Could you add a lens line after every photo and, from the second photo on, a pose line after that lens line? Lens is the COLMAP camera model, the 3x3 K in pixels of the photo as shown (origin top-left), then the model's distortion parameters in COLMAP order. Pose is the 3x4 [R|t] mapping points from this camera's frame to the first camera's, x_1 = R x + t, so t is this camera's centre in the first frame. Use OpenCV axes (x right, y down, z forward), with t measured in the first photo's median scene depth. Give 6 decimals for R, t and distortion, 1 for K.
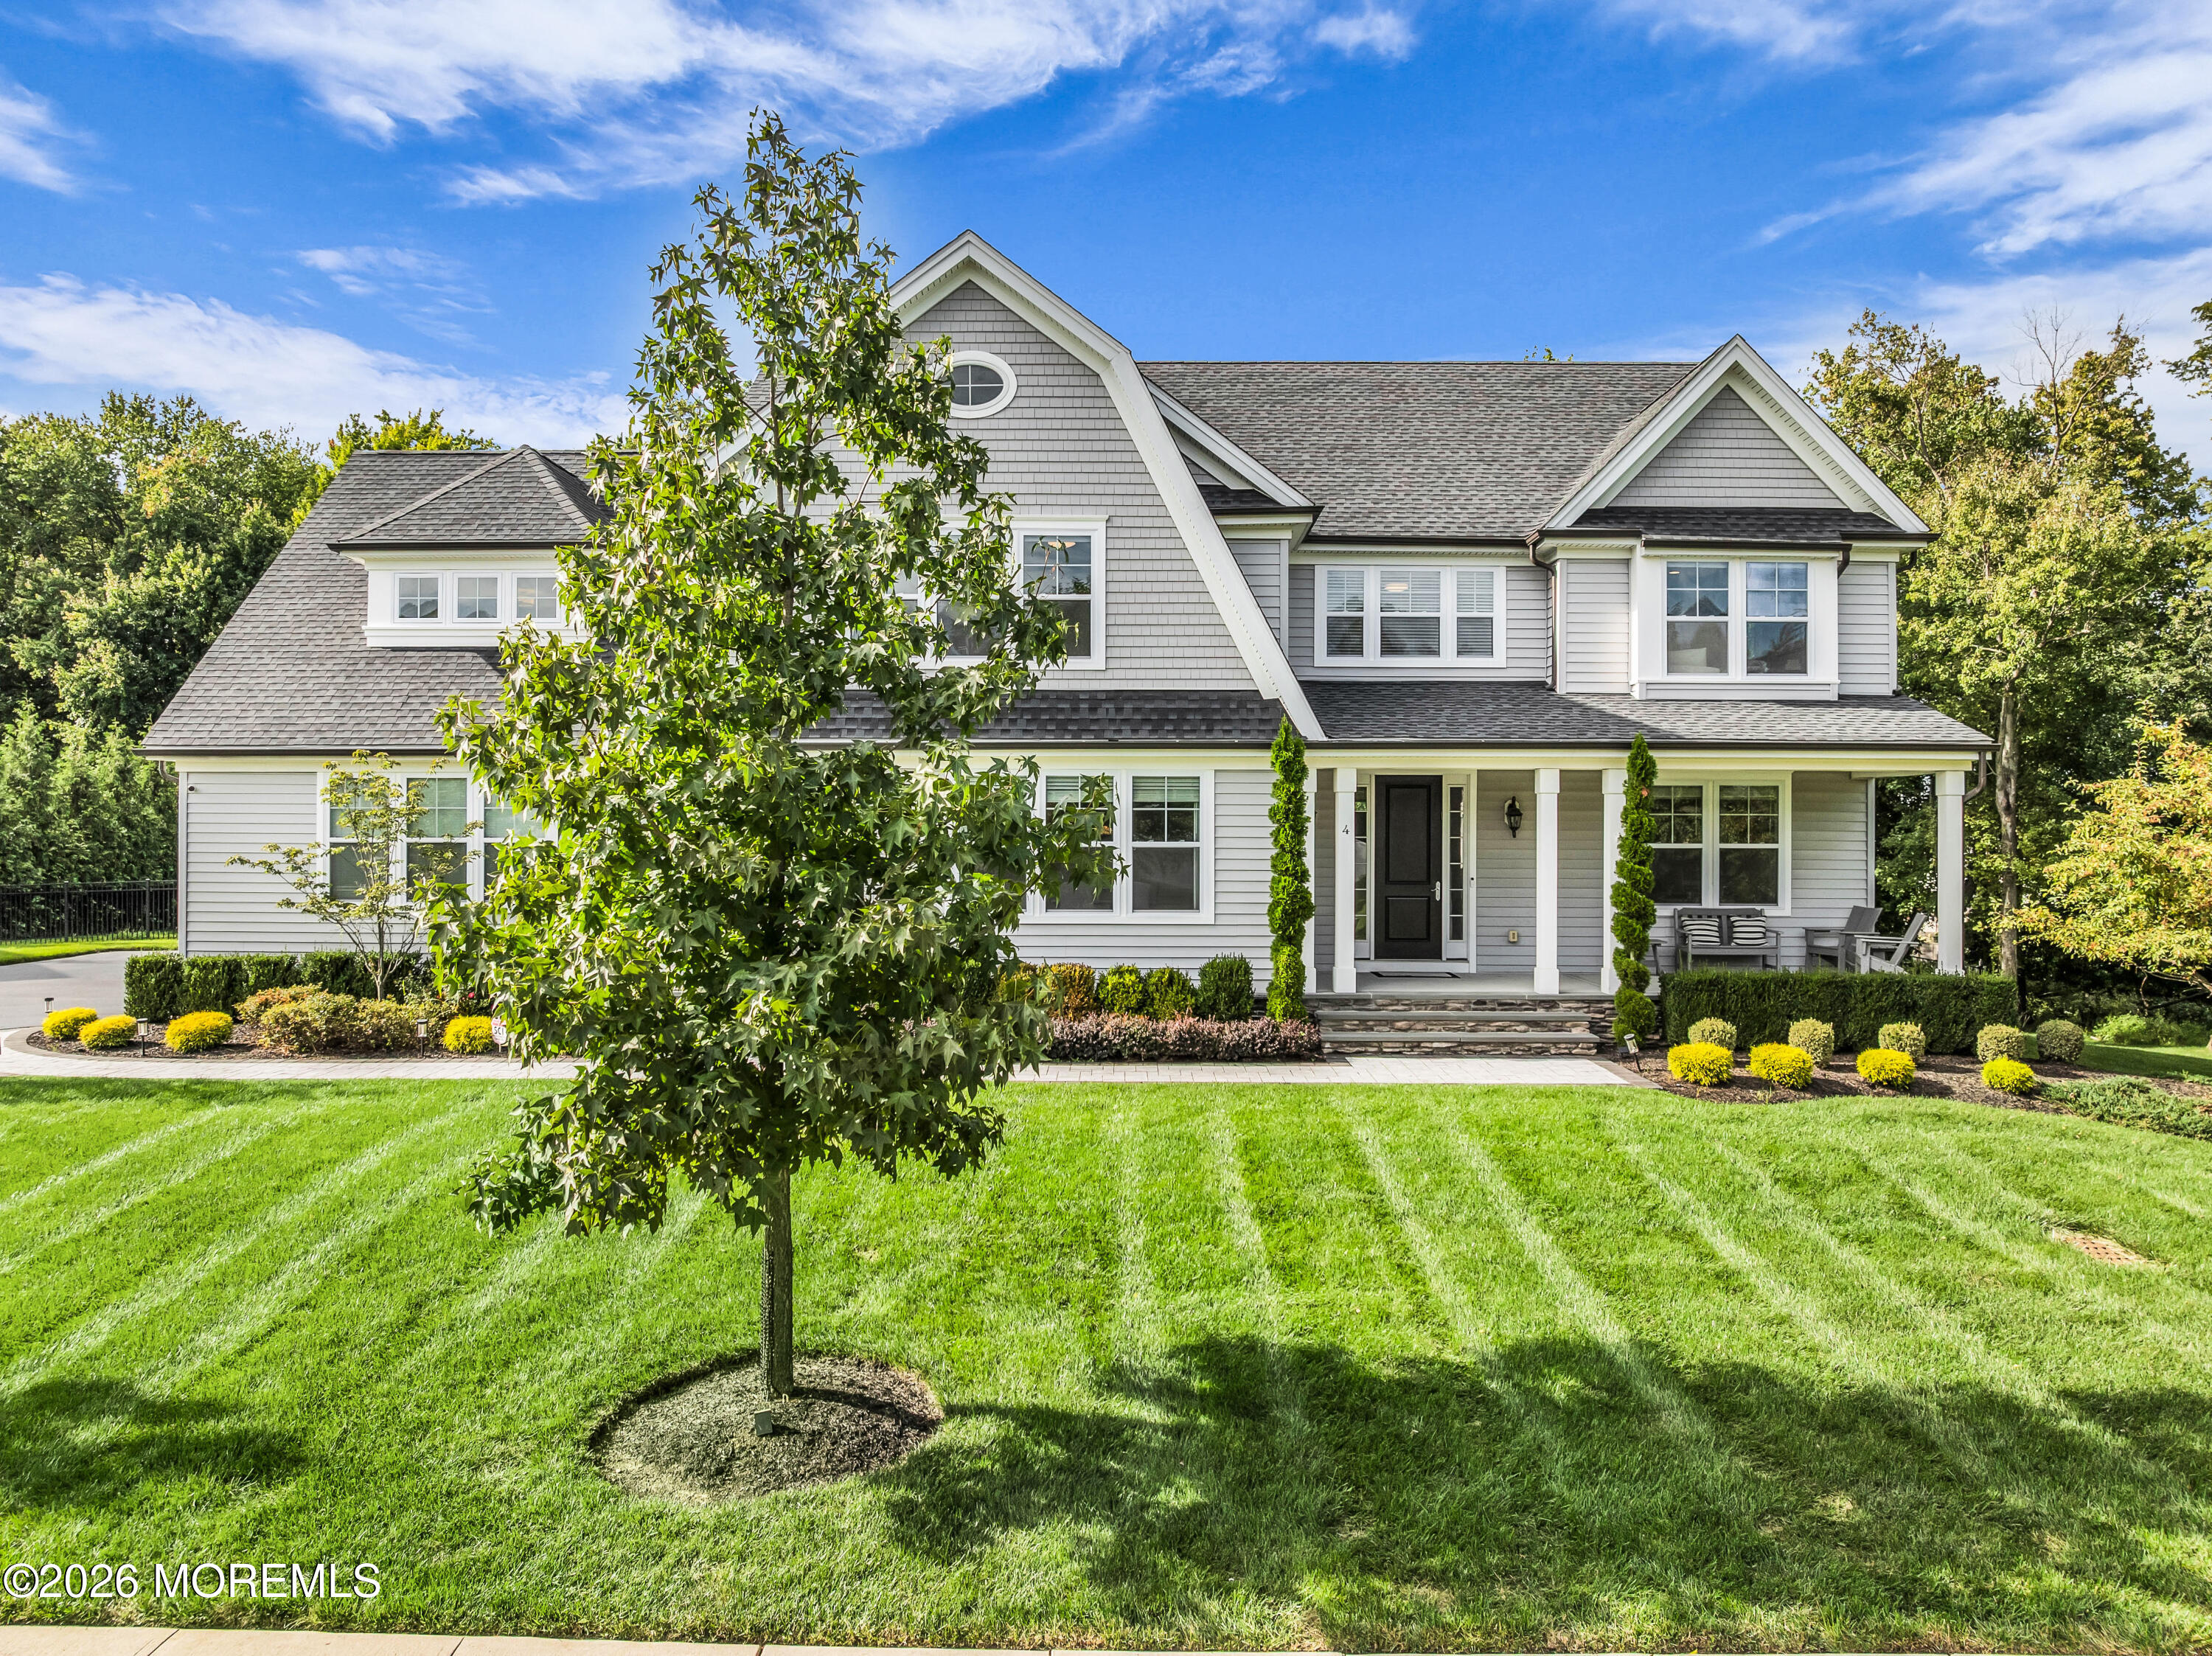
lens RADIAL K [[1526.8, 0, 1103.9], [0, 1526.8, 860.6], [0, 0, 1]] dist [-0.029079, 0.000006]
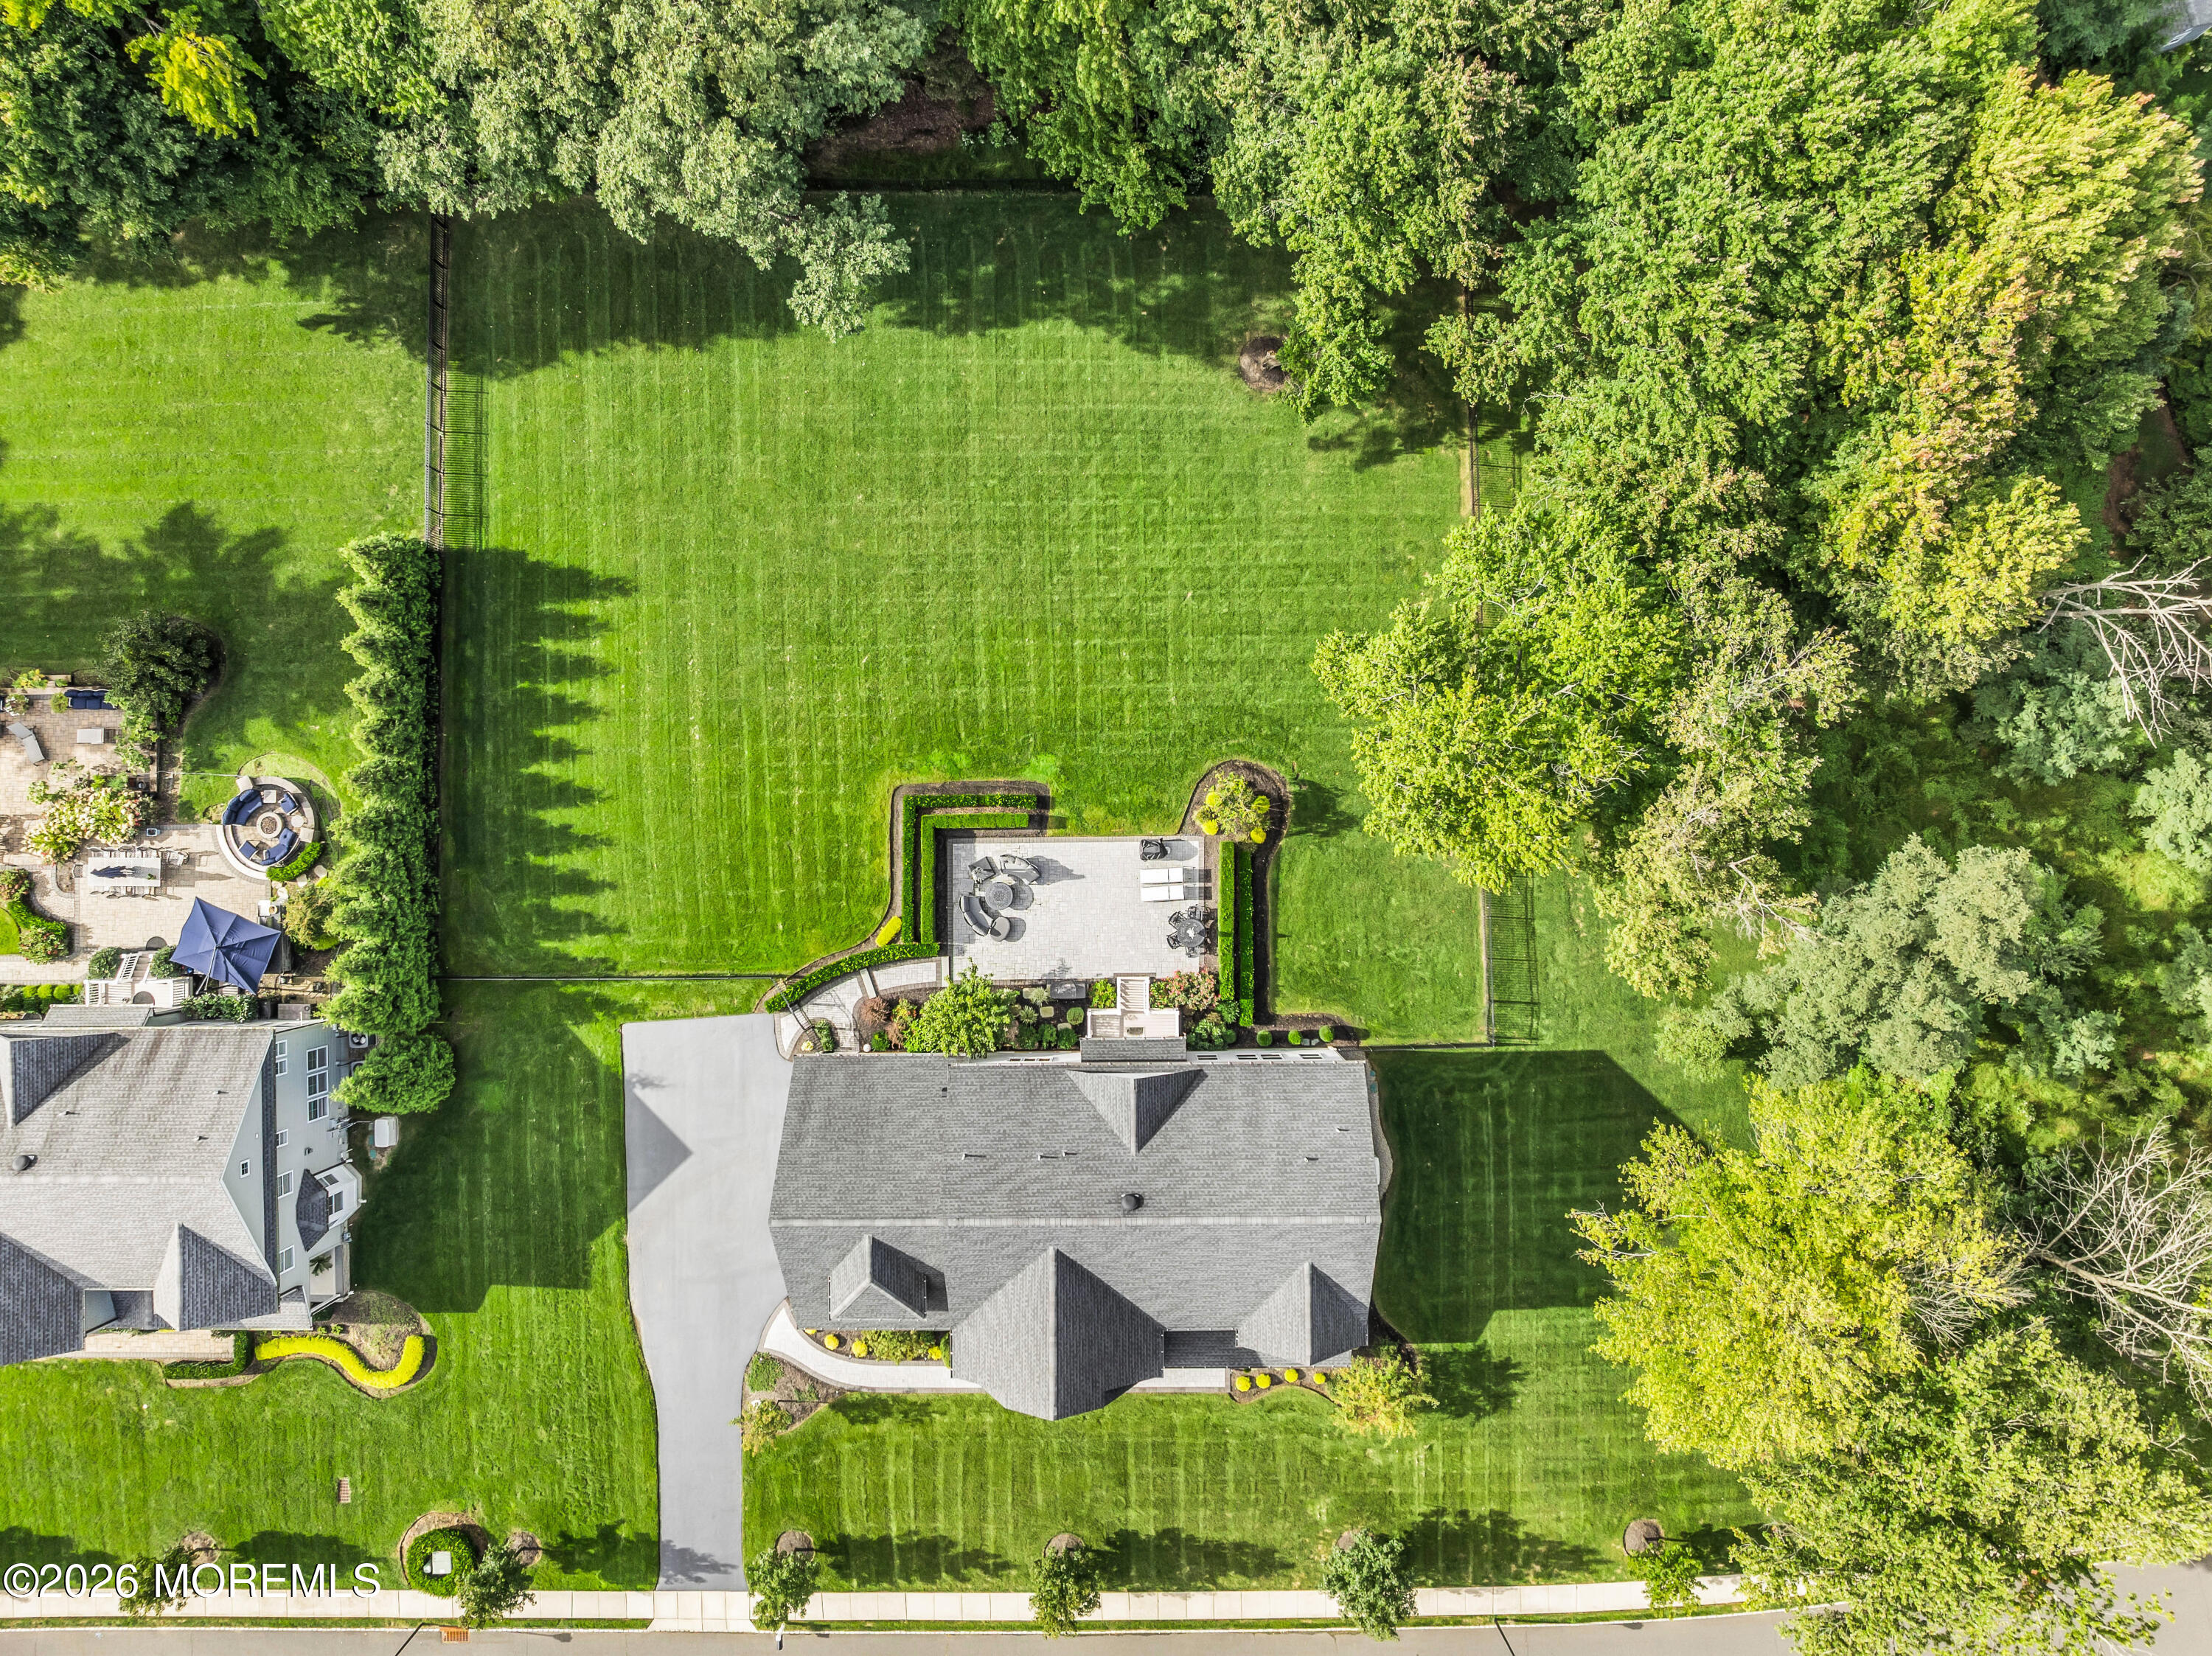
lens RADIAL K [[1519.4, 0, 1106.0], [0, 1519.4, 828.0], [0, 0, 1]] dist [-0.033906, -0.002729]
pose [[0.999520, -0.026901, -0.015387, 0.106835], [0.016823, 0.053989, 0.998400, -3.642260], [-0.026027, -0.998179, 0.054415, 2.039777]]
